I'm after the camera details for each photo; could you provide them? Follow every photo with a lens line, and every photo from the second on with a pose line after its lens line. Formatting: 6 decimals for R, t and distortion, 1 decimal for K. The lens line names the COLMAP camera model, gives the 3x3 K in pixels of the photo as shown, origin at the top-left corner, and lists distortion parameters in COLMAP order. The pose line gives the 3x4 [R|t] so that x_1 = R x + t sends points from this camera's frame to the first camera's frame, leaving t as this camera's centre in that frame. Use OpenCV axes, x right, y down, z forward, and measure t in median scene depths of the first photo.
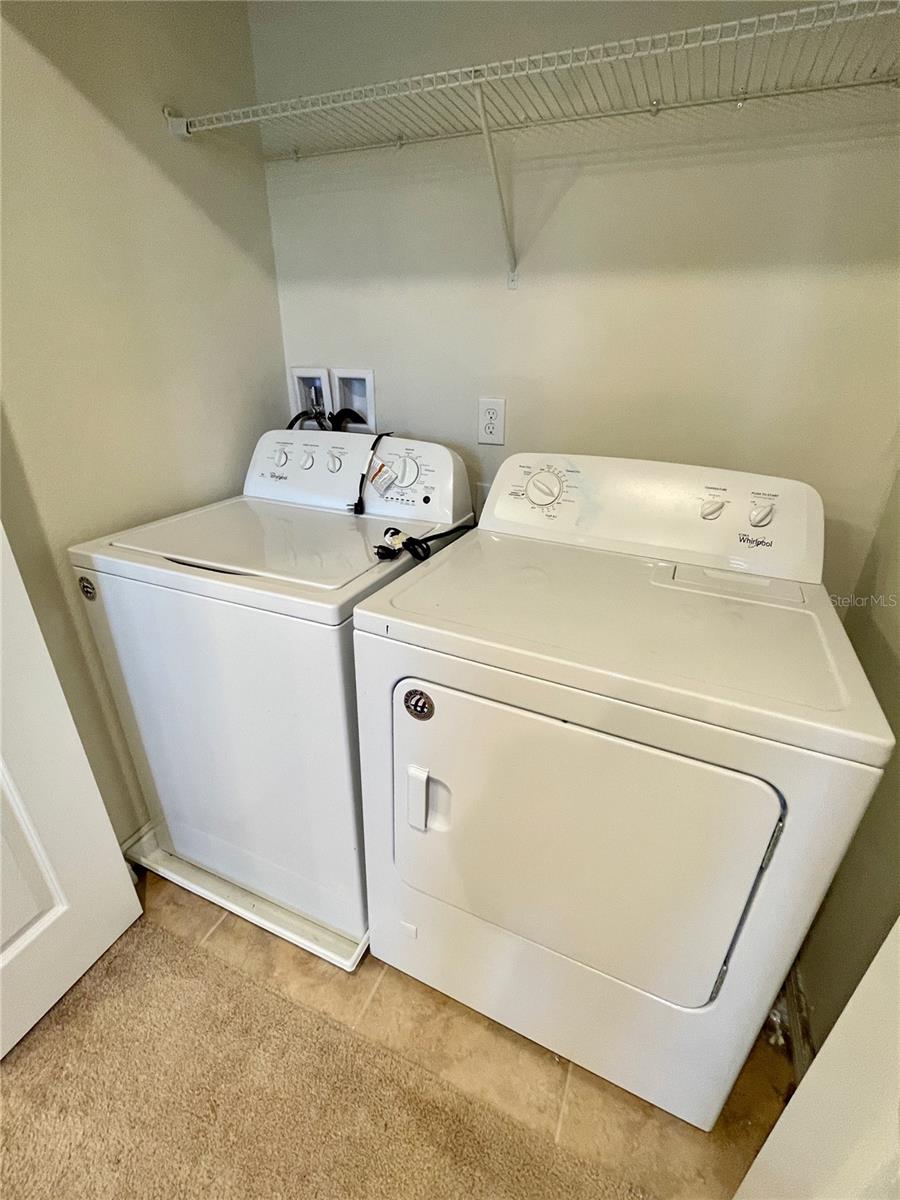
lens RADIAL K [[519.5, 0, 452.5], [0, 519.5, 598.3], [0, 0, 1]] dist [-0.000366, -0.000415]
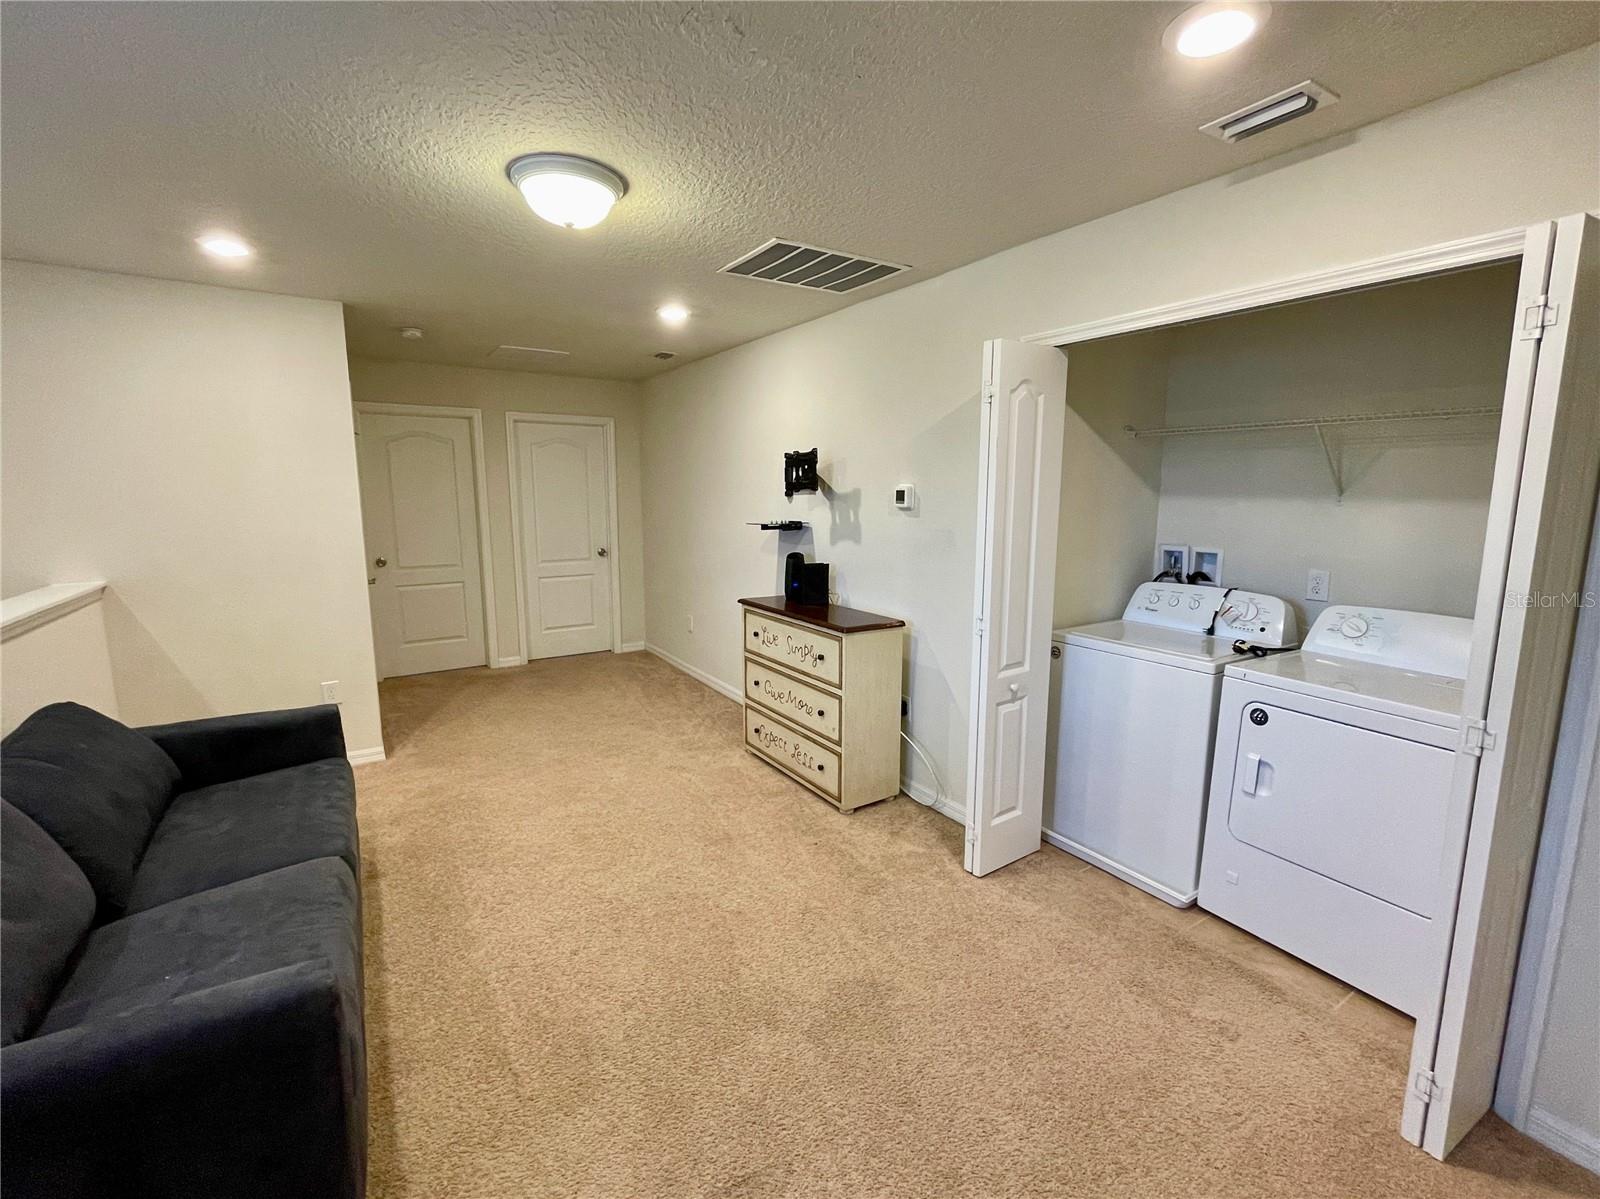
lens RADIAL K [[692.6, 0, 795.9], [0, 692.6, 596.5], [0, 0, 1]] dist [-0.000366, -0.000415]
pose [[0.827377, 0.071166, -0.557120, -0.056788], [-0.226557, 0.949946, -0.215114, 0.480655], [0.513925, 0.304200, 0.802087, -1.425092]]
